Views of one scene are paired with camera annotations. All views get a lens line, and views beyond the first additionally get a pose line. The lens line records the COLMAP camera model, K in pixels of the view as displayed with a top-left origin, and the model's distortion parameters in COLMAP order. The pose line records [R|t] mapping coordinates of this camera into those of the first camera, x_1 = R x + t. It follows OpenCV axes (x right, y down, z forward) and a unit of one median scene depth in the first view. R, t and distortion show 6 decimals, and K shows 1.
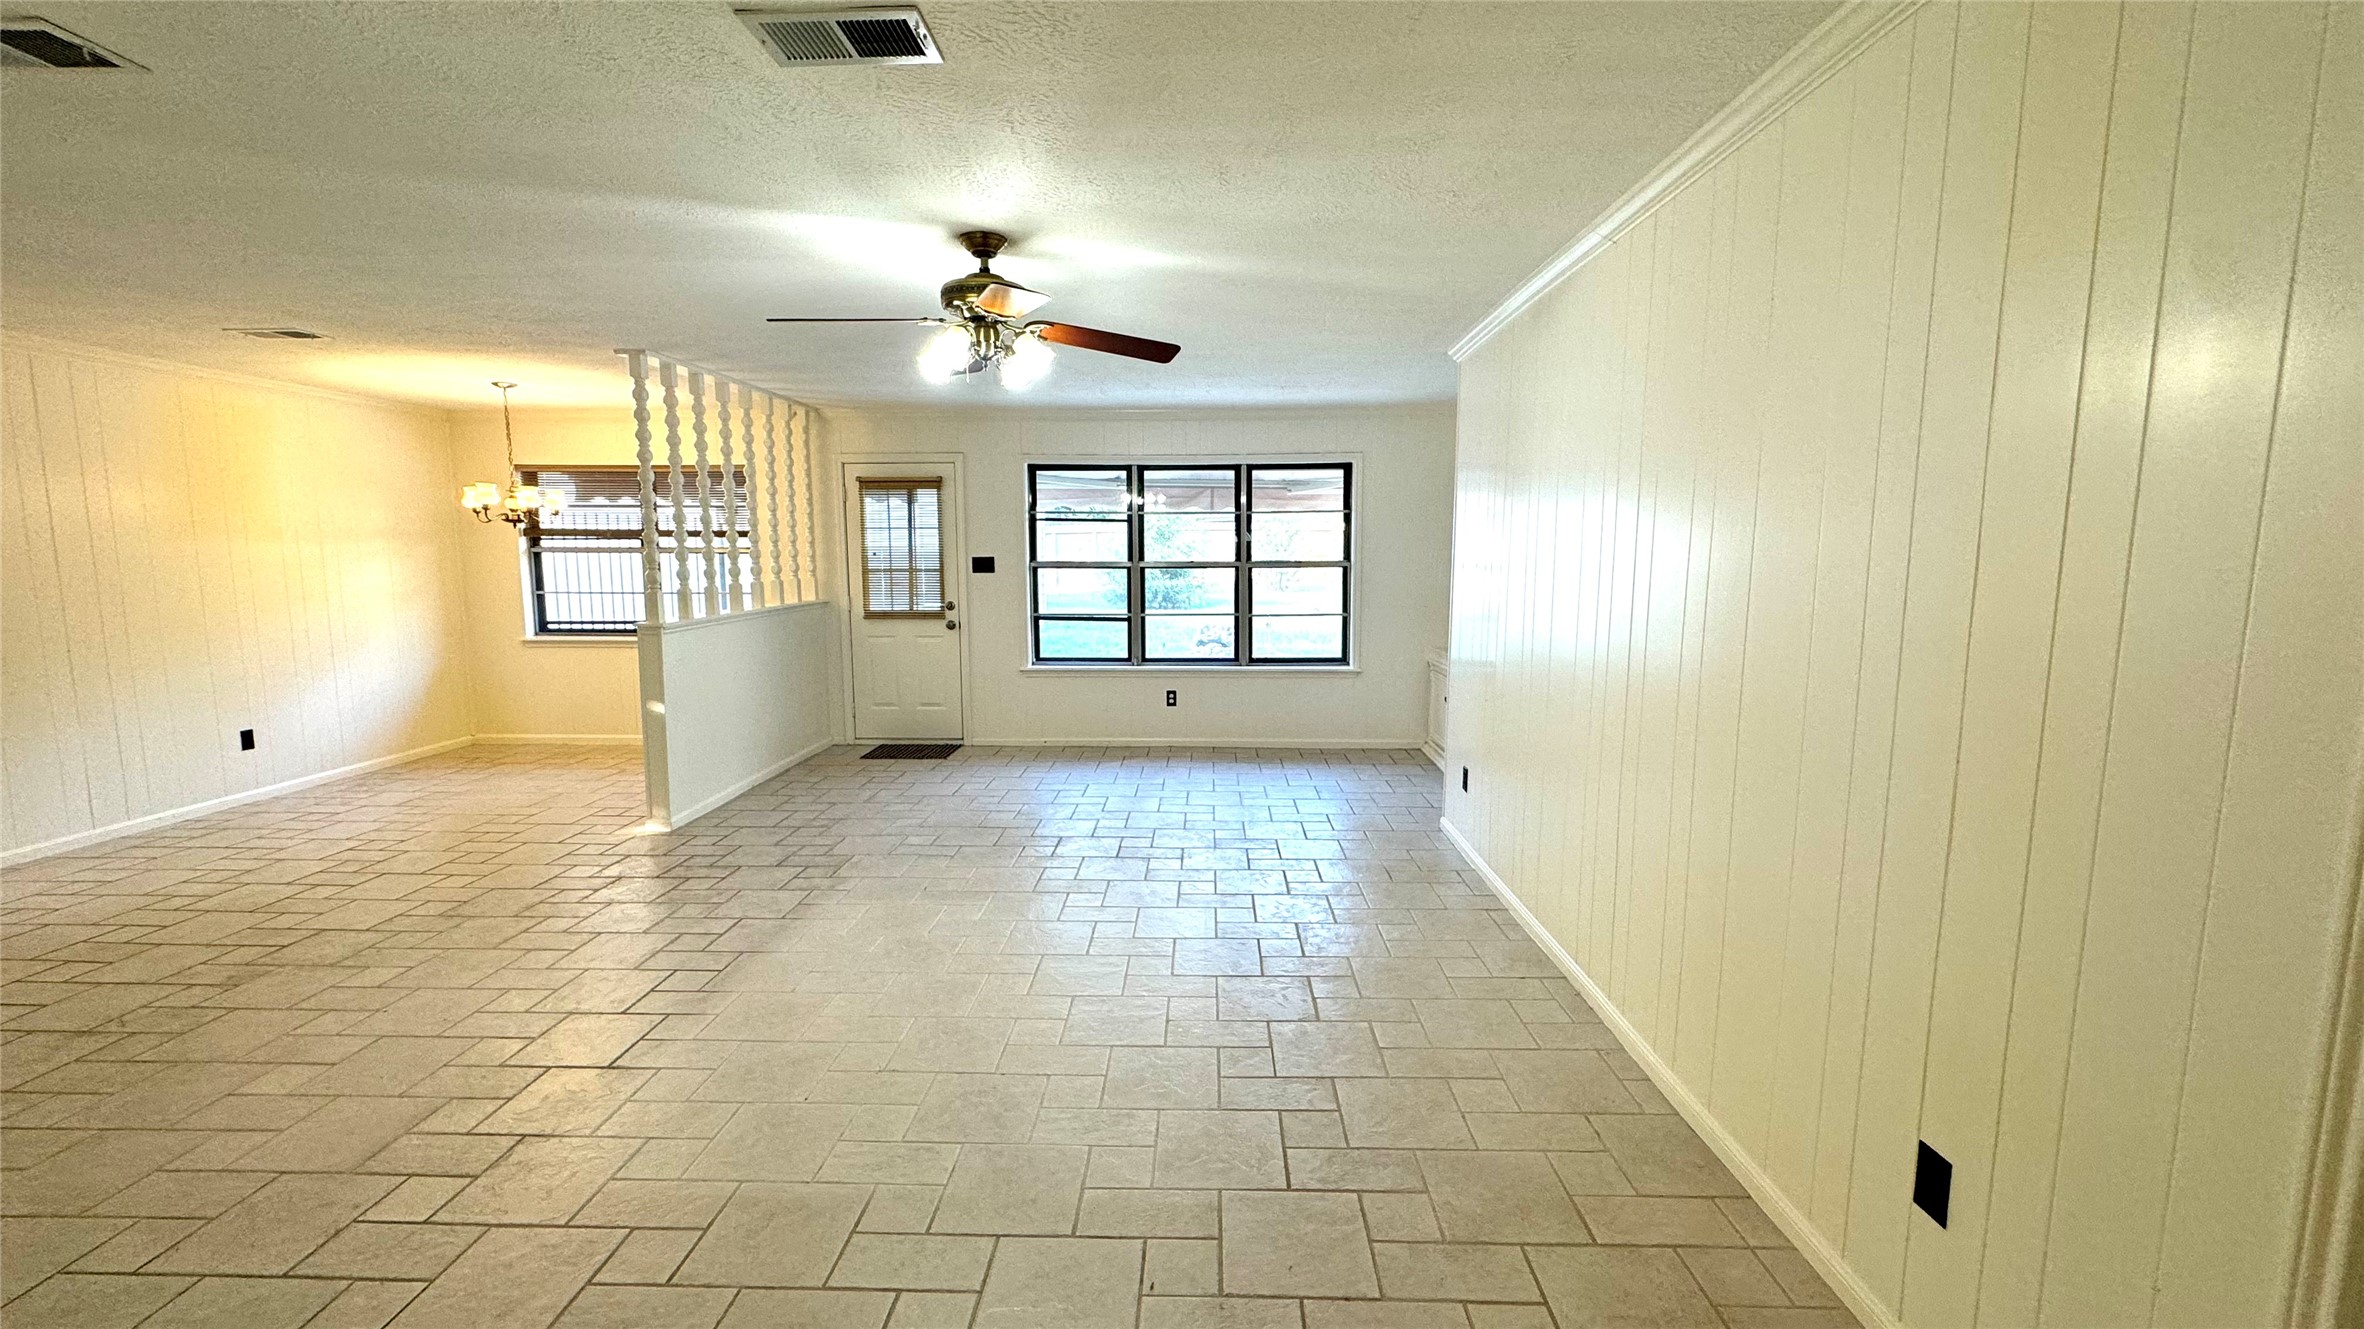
lens RADIAL K [[945.6, 0, 1177.2], [0, 945.6, 666.8], [0, 0, 1]] dist [-0.002737, 0.001026]
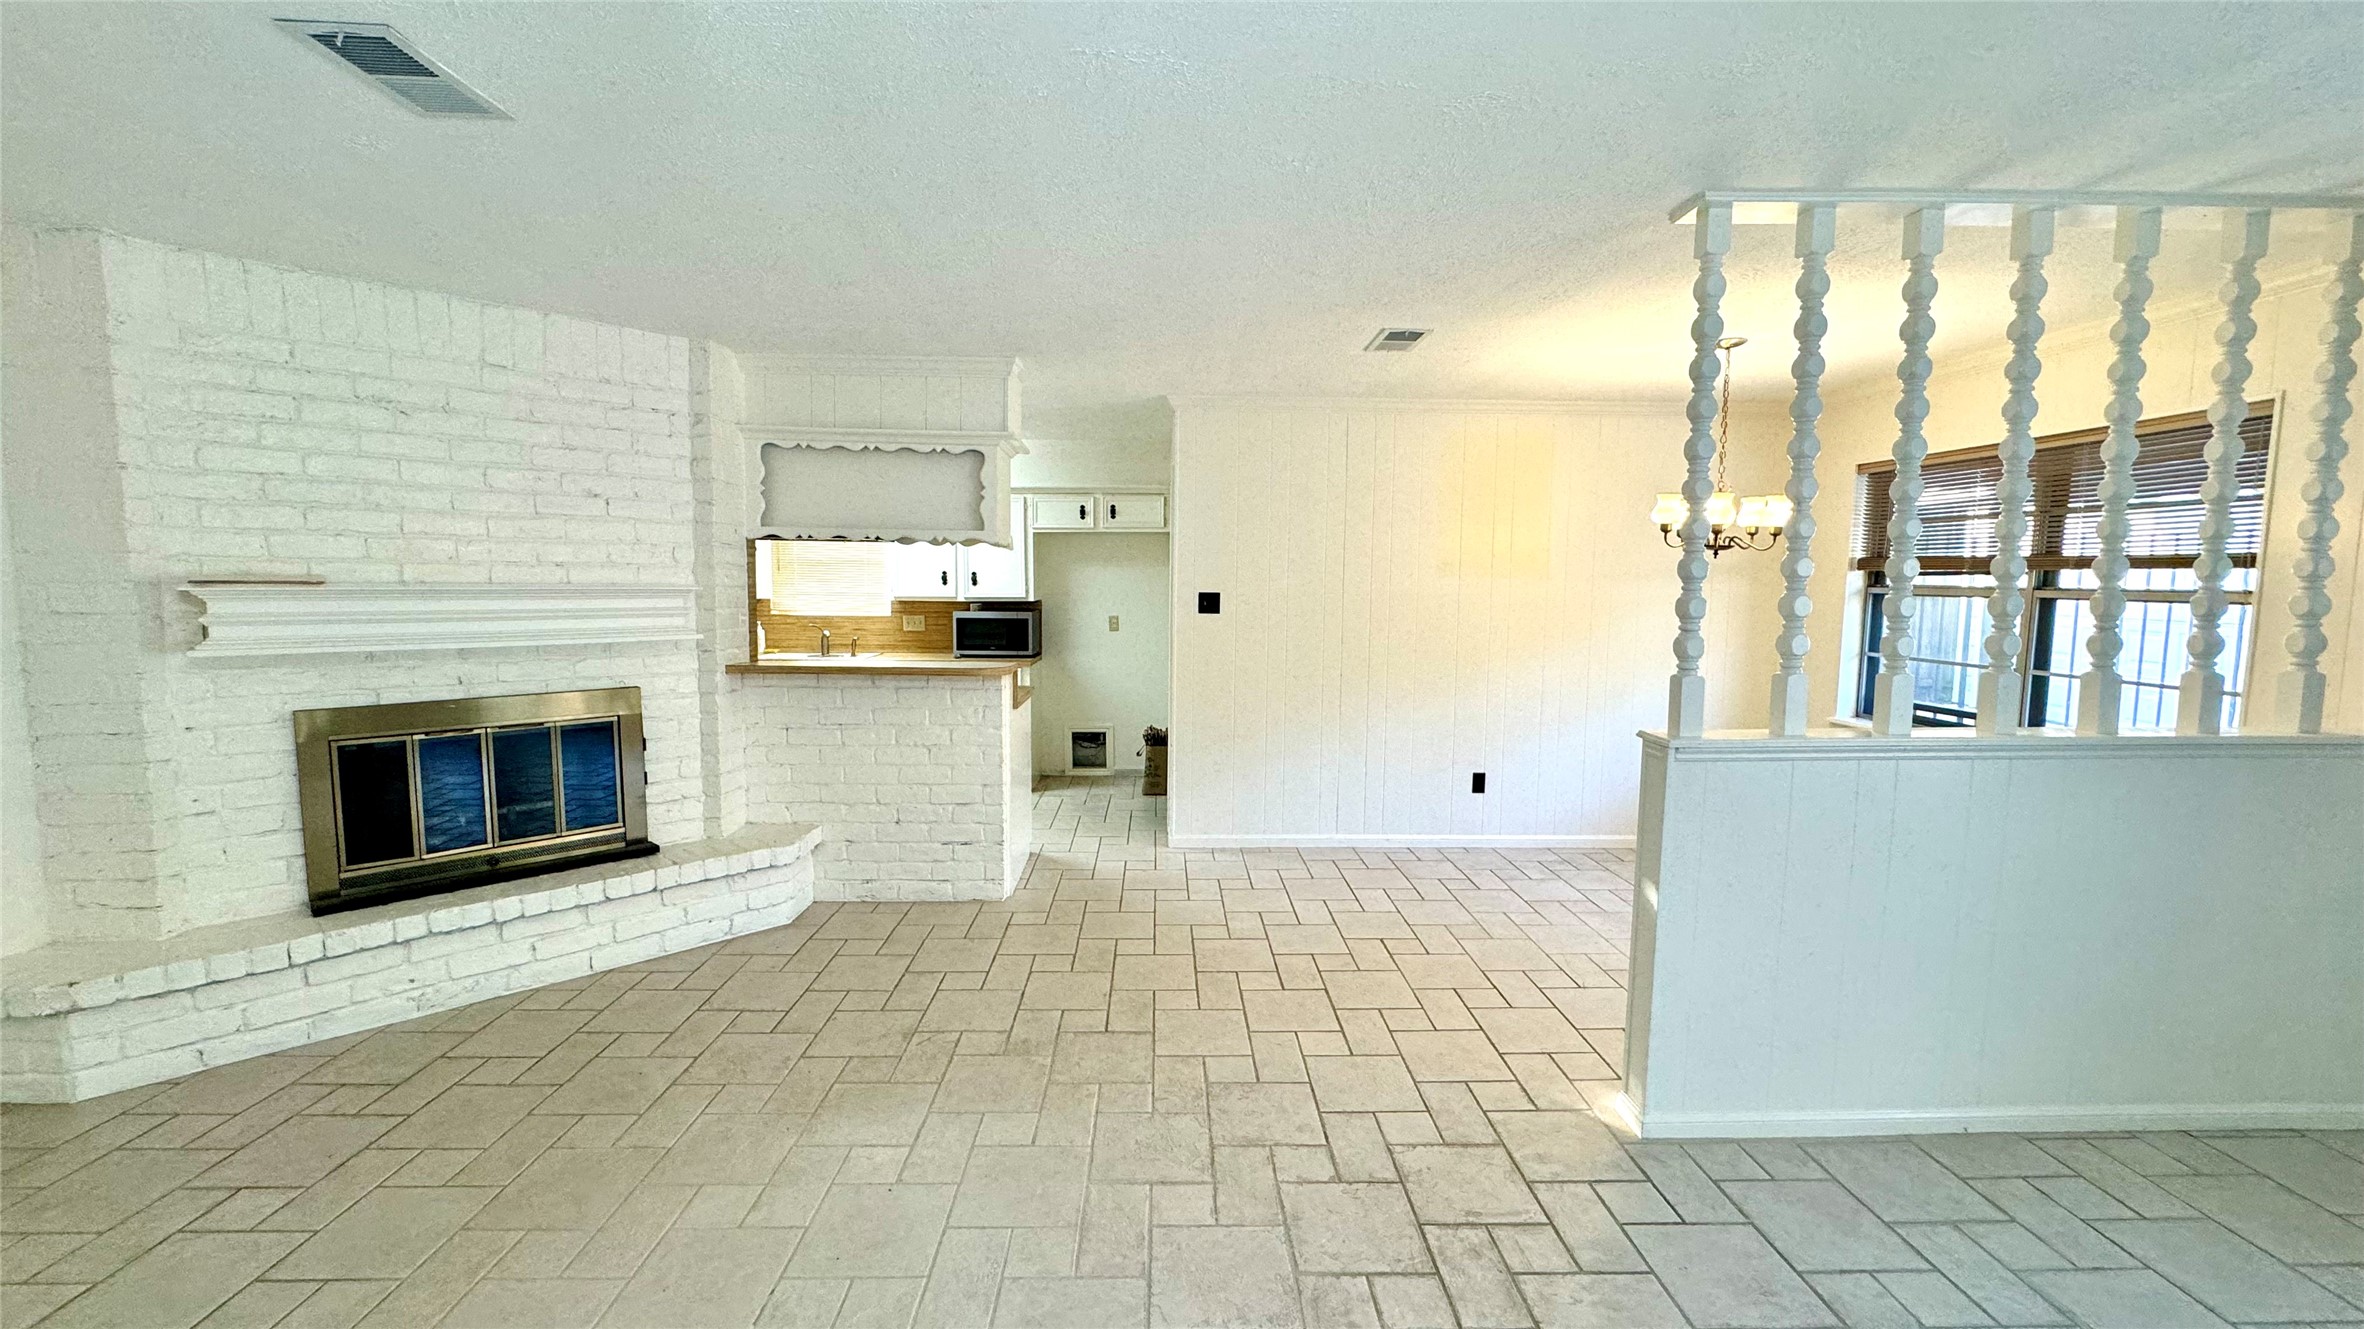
lens RADIAL K [[945.6, 0, 1183.0], [0, 945.6, 692.6], [0, 0, 1]] dist [-0.002737, 0.001026]
pose [[0.061071, 0.122295, -0.990613, -0.051829], [-0.133706, 0.984523, 0.113300, -0.065225], [0.989137, 0.125532, 0.076478, 0.495680]]
